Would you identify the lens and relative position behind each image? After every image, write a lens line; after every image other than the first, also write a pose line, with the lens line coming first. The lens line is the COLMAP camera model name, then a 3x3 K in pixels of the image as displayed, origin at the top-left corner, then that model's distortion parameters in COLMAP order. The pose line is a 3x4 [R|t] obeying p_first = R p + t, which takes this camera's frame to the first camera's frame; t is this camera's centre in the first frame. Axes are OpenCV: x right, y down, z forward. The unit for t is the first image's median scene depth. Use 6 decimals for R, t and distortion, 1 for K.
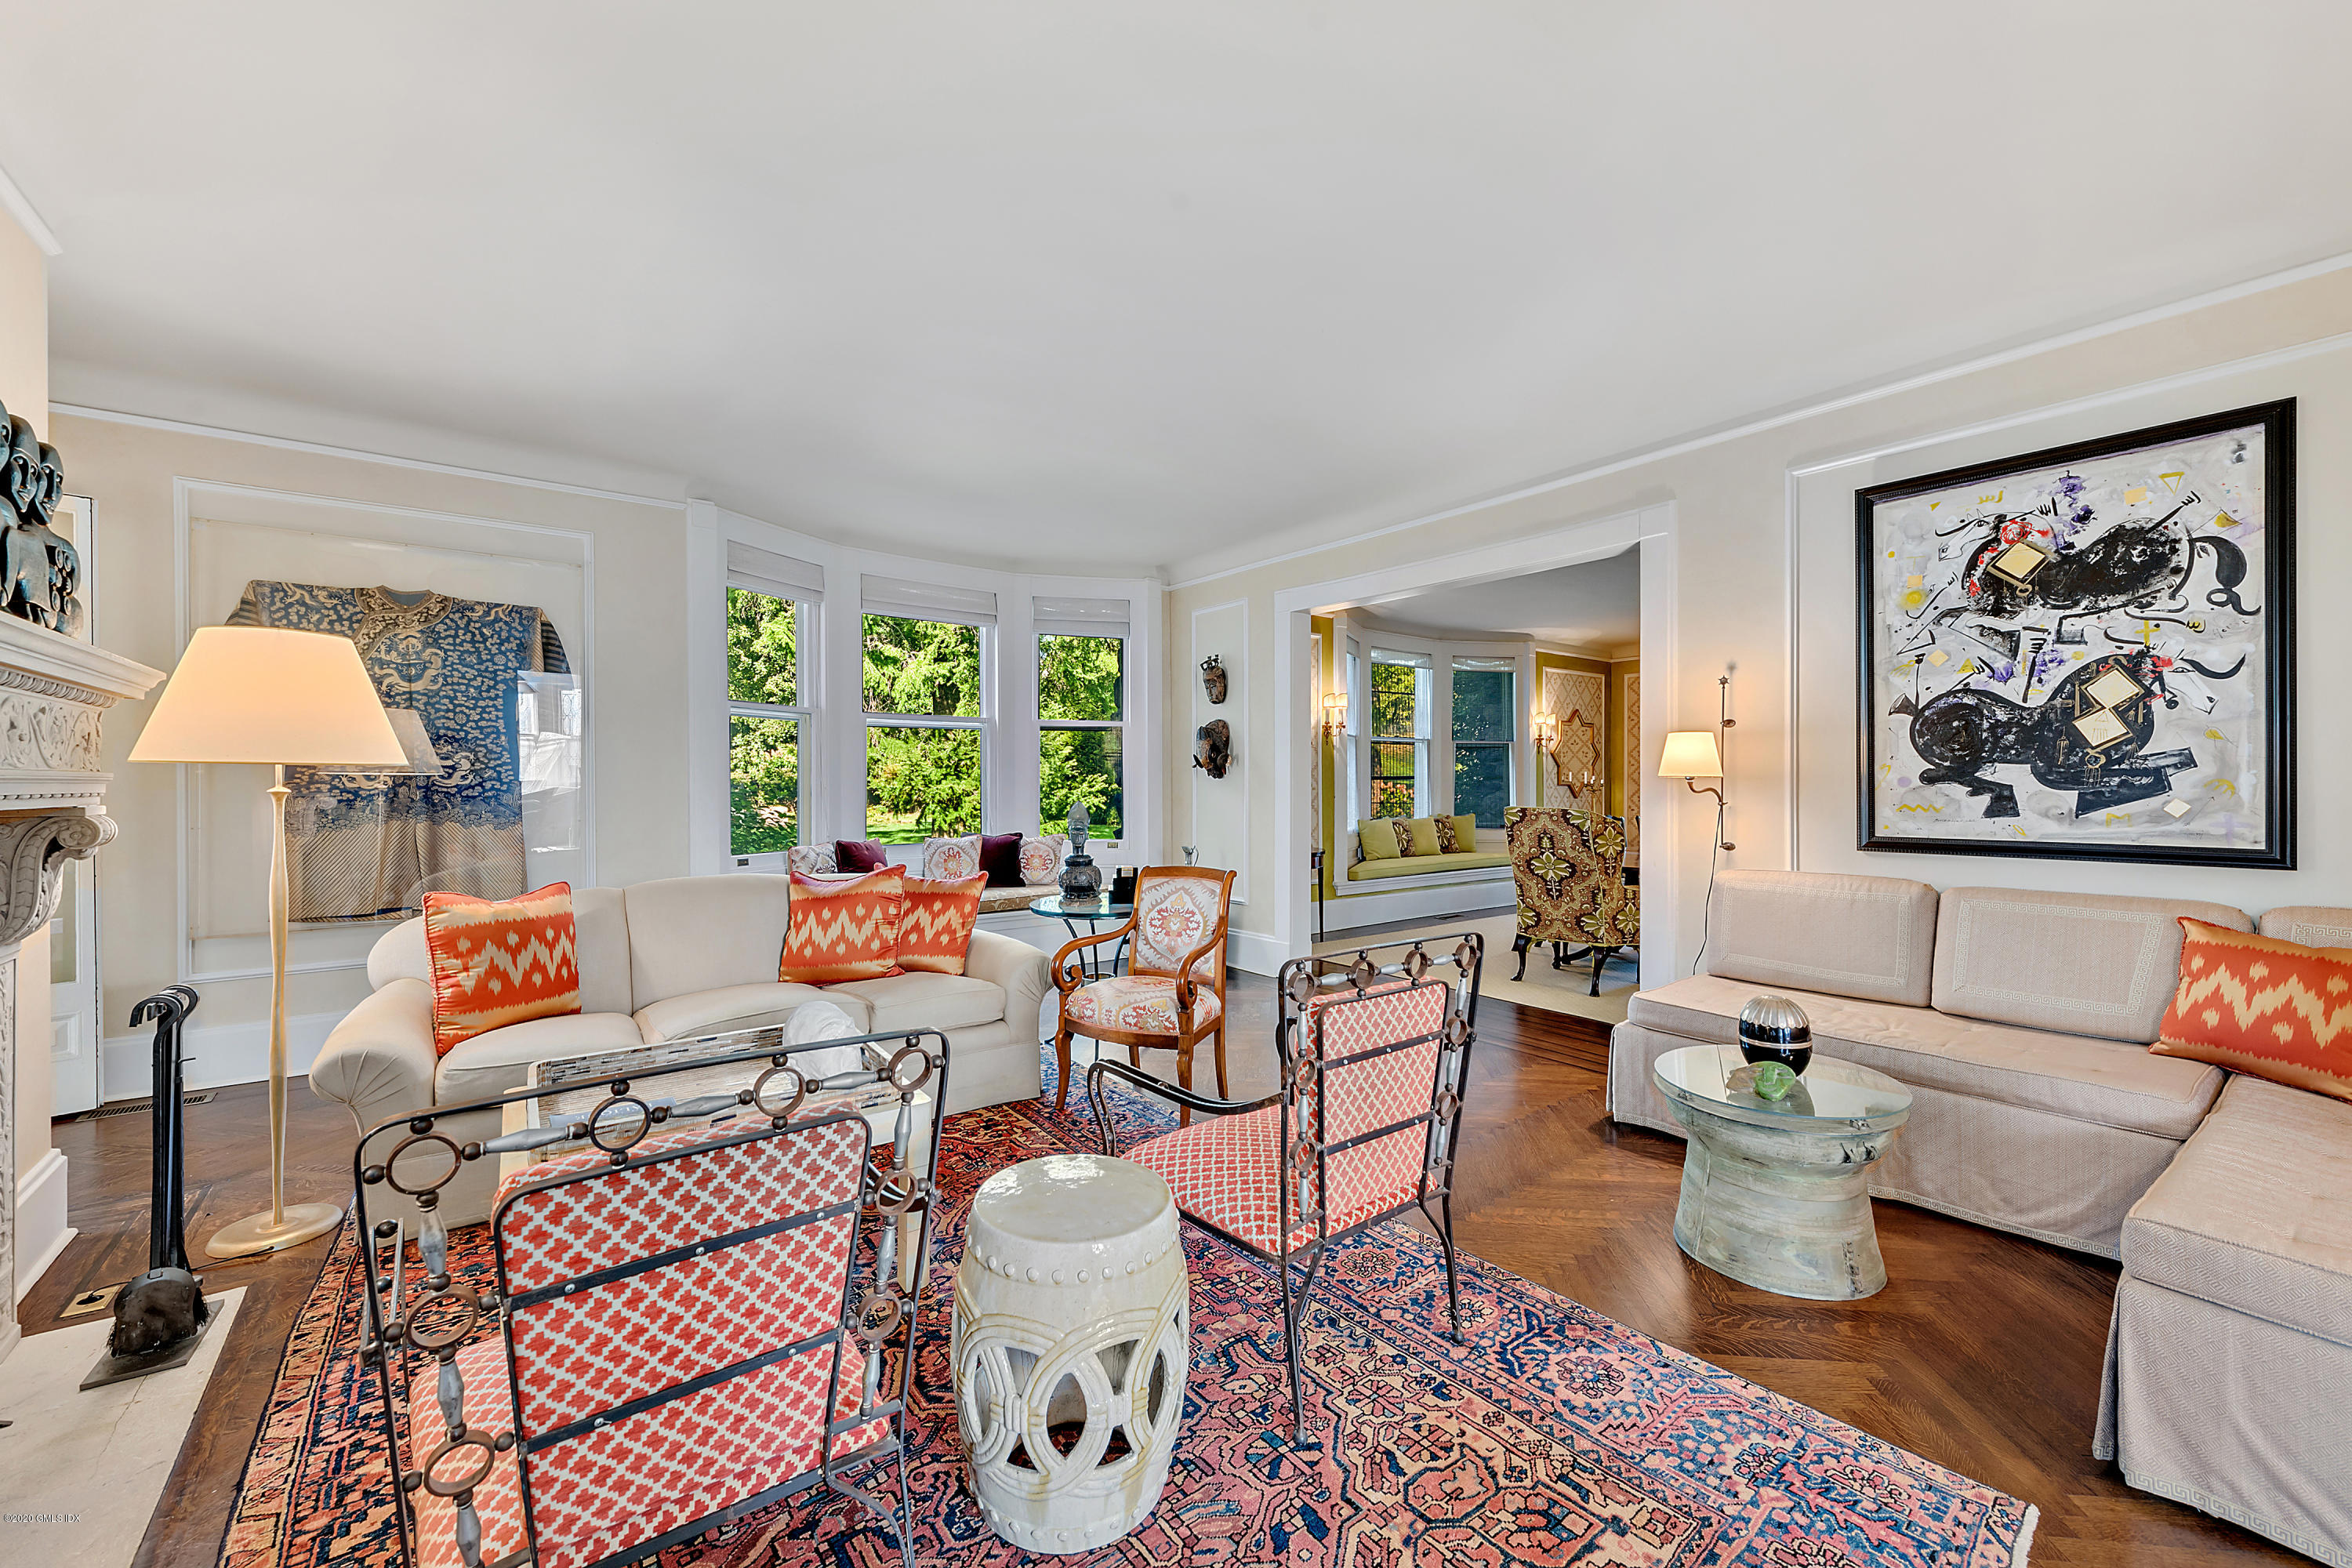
lens RADIAL K [[948.0, 0, 1176.0], [0, 948.0, 784.0], [0, 0, 1]] dist [-0.000105, -0.000230]
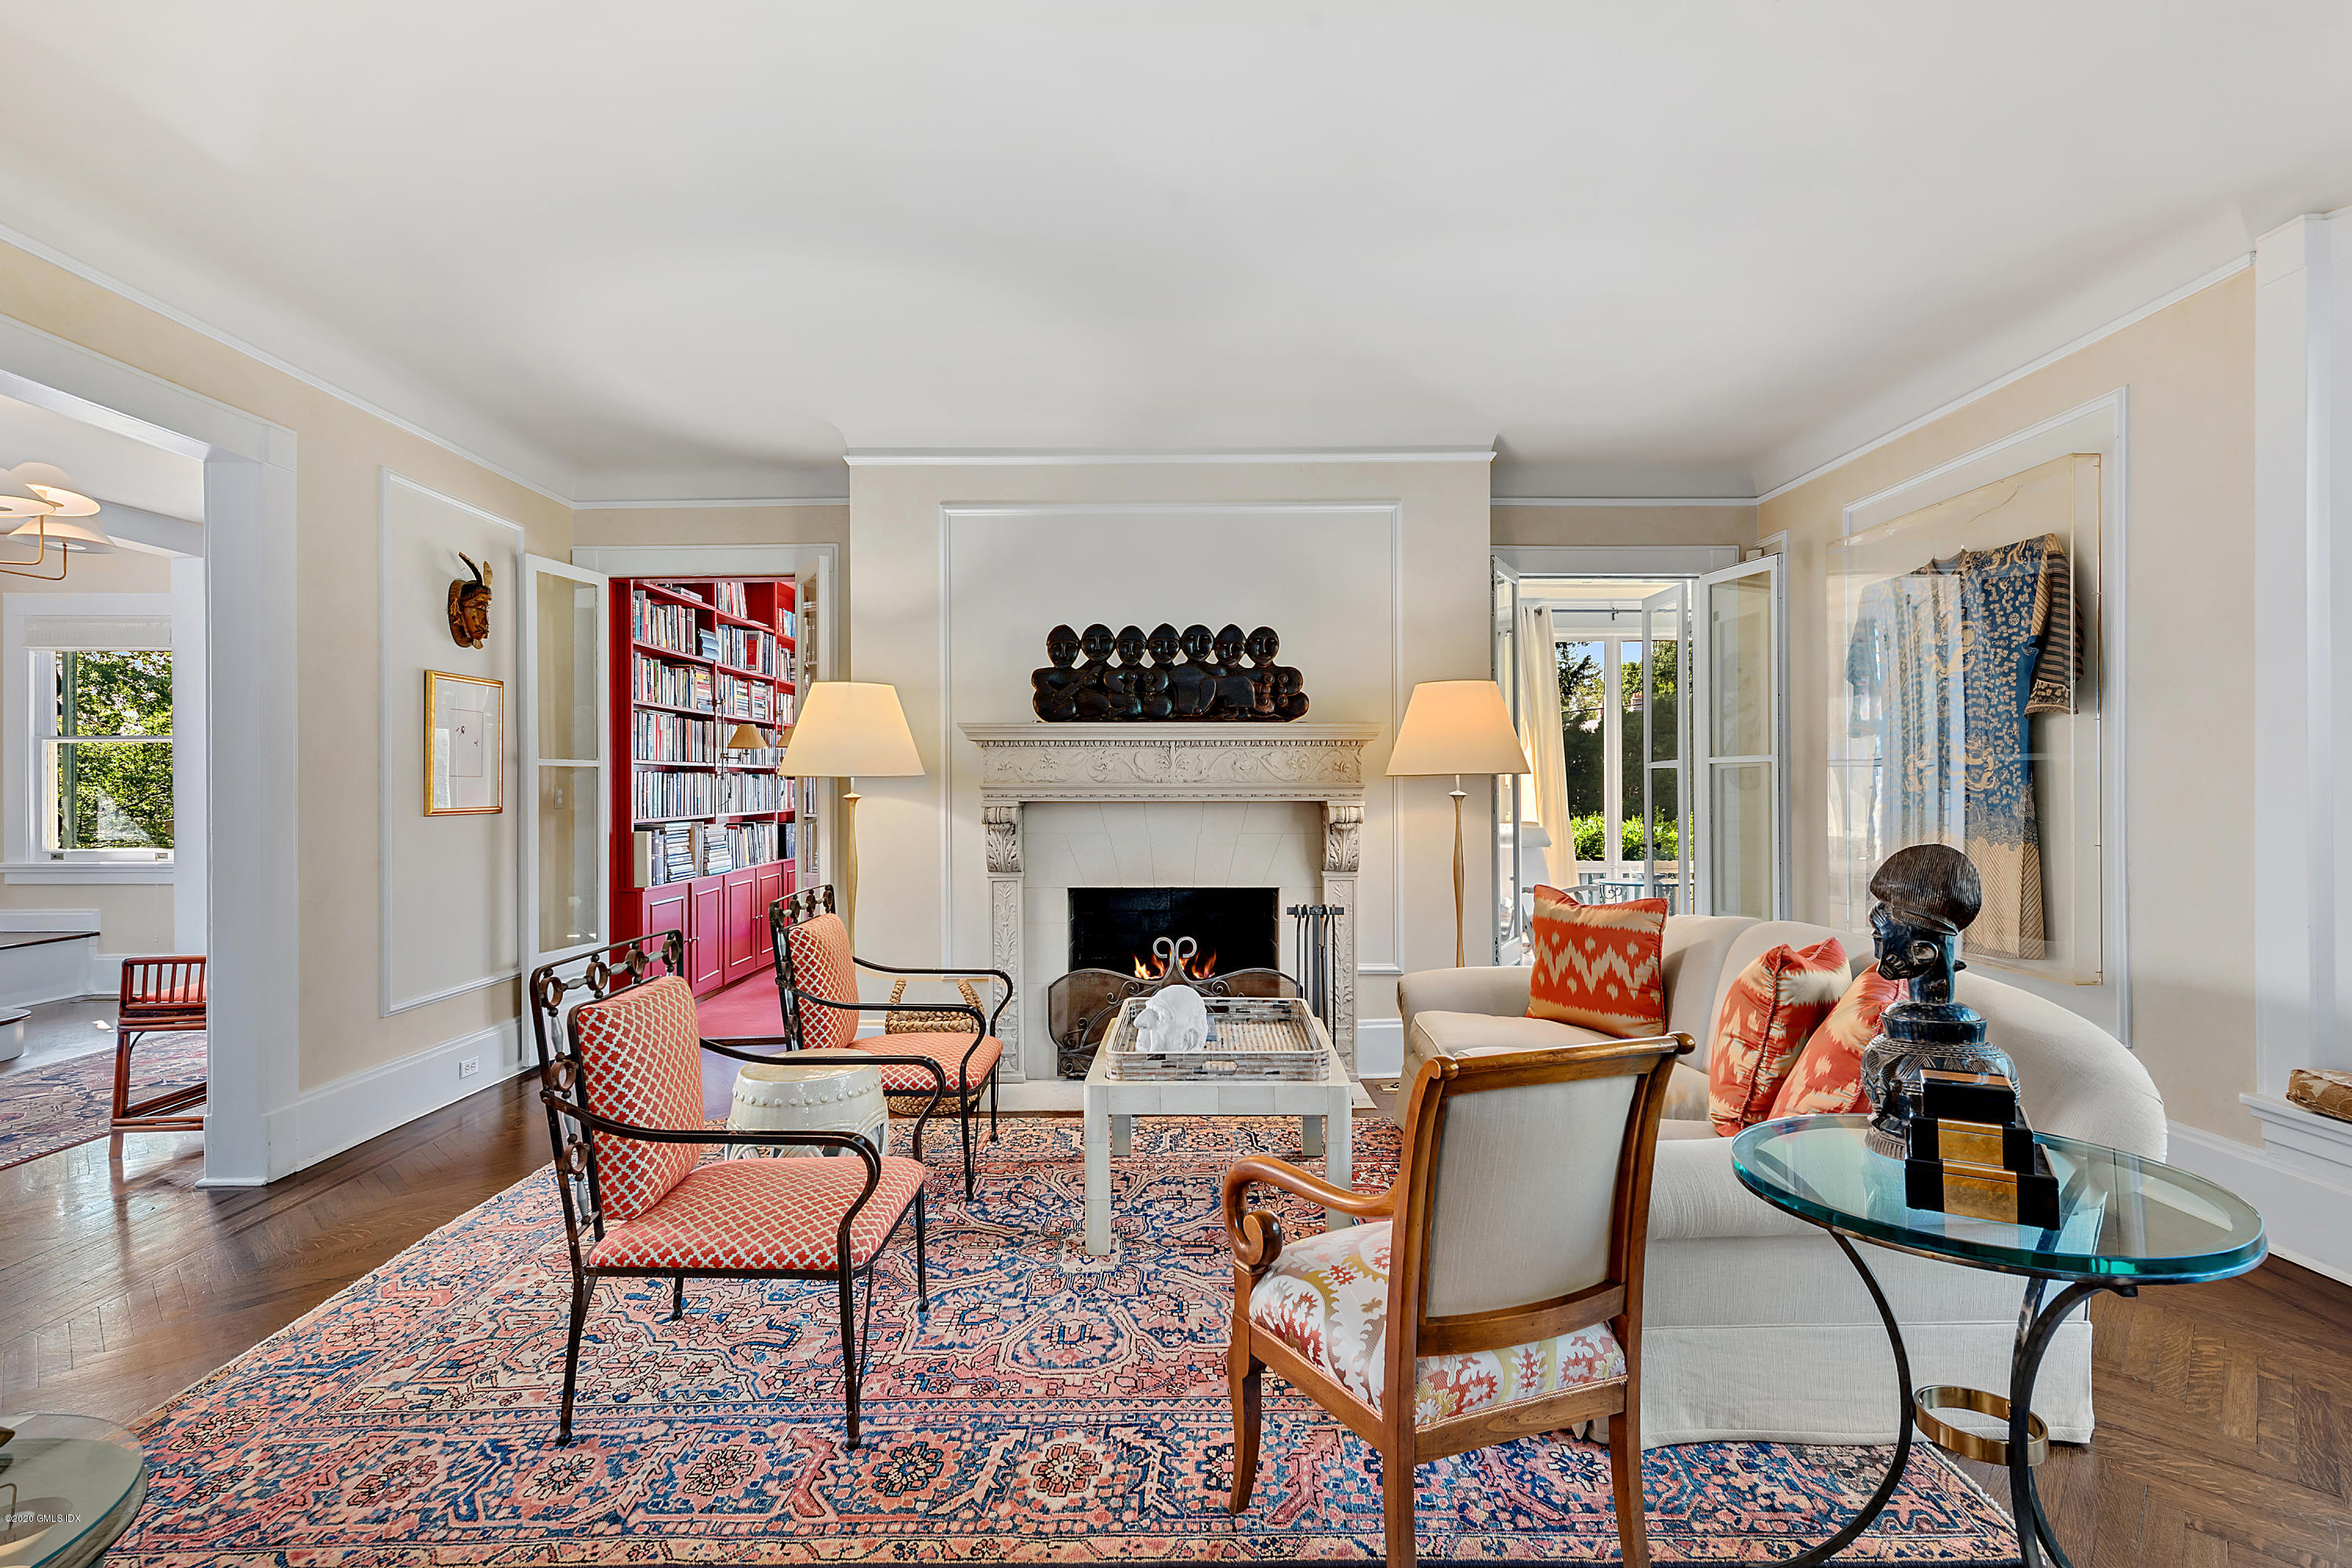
lens RADIAL K [[1101.3, 0, 1176.0], [0, 1101.3, 784.0], [0, 0, 1]] dist [0.005869, -0.000085]
pose [[-0.609512, 0.003451, -0.792769, 0.705781], [0.005482, 0.999985, 0.000138, -0.013010], [0.792758, -0.004262, -0.609522, 1.926819]]
